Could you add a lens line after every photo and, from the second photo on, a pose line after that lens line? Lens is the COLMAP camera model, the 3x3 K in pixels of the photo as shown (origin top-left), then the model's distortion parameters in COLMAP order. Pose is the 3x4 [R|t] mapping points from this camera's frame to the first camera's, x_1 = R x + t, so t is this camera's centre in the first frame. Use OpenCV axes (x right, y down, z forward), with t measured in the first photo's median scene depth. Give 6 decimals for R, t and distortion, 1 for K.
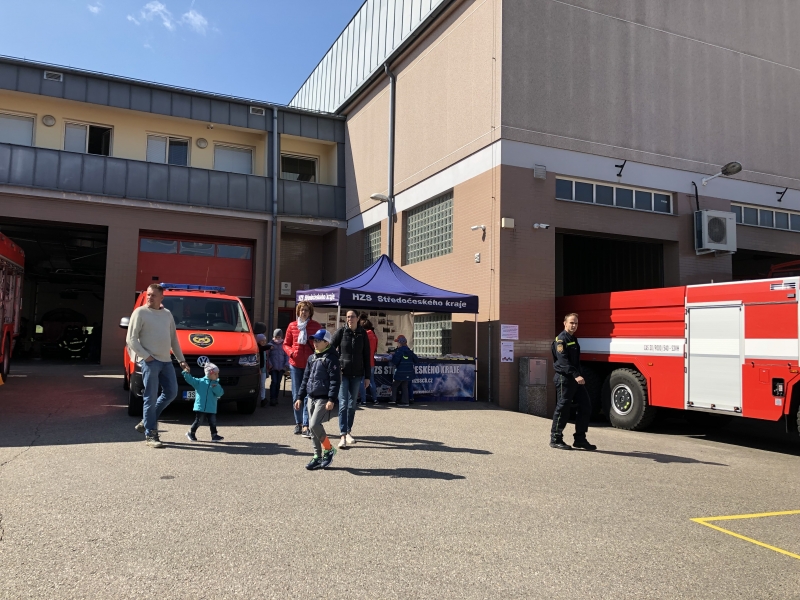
lens RADIAL K [[640.1, 0, 397.4], [0, 640.1, 295.6], [0, 0, 1]] dist [0.064682, -0.058620]
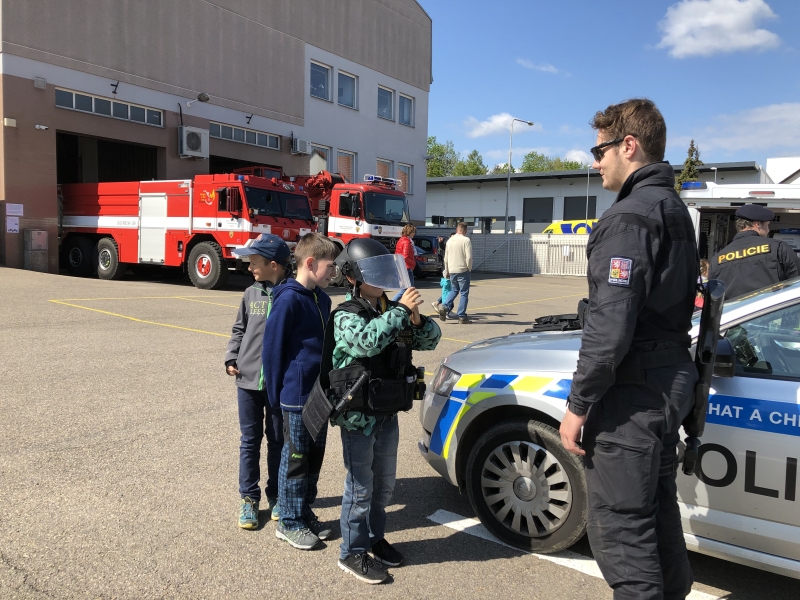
lens RADIAL K [[640.1, 0, 397.4], [0, 640.1, 295.6], [0, 0, 1]] dist [0.064682, -0.058620]
pose [[0.858724, -0.042385, 0.510683, 0.158000], [-0.048160, 0.985487, 0.162775, -0.022965], [-0.510171, -0.164373, 0.844220, -0.524190]]
